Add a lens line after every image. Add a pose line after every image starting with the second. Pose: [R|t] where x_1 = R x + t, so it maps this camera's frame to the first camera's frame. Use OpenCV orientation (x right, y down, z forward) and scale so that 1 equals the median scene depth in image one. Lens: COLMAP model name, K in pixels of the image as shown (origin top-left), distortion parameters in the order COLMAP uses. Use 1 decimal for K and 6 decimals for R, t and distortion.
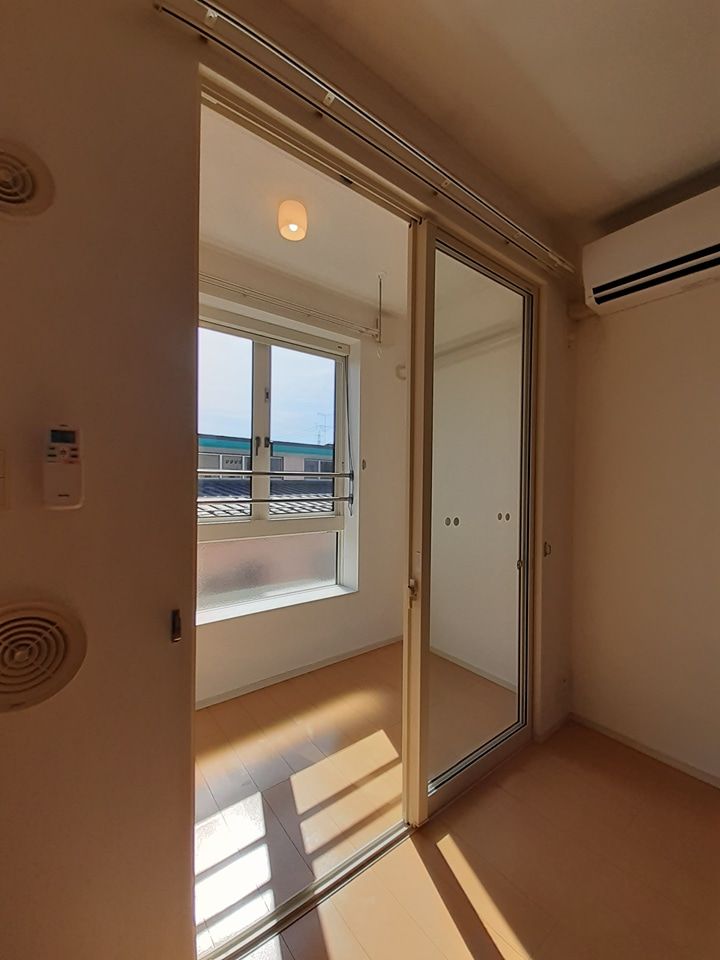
lens RADIAL K [[391.4, 0, 361.9], [0, 391.4, 482.6], [0, 0, 1]] dist [-0.002494, -0.000234]
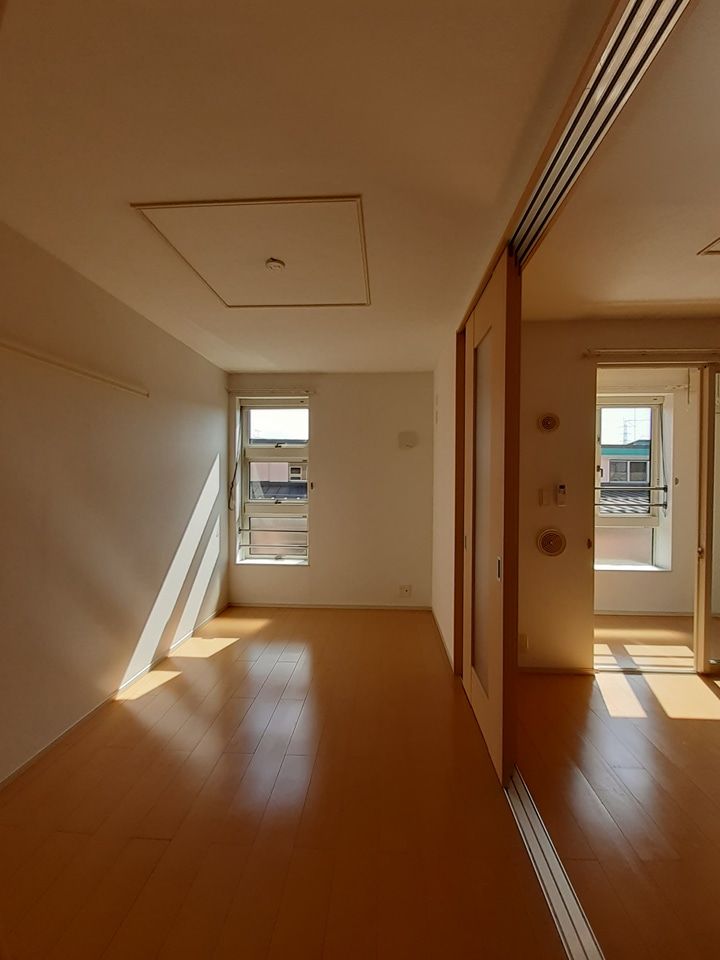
lens RADIAL K [[391.4, 0, 364.4], [0, 391.4, 485.8], [0, 0, 1]] dist [-0.002494, -0.000234]
pose [[0.764409, 0.000039, -0.644732, 0.053649], [0.003323, 0.999986, 0.004001, -0.038854], [0.644723, -0.005201, 0.764398, -0.801598]]
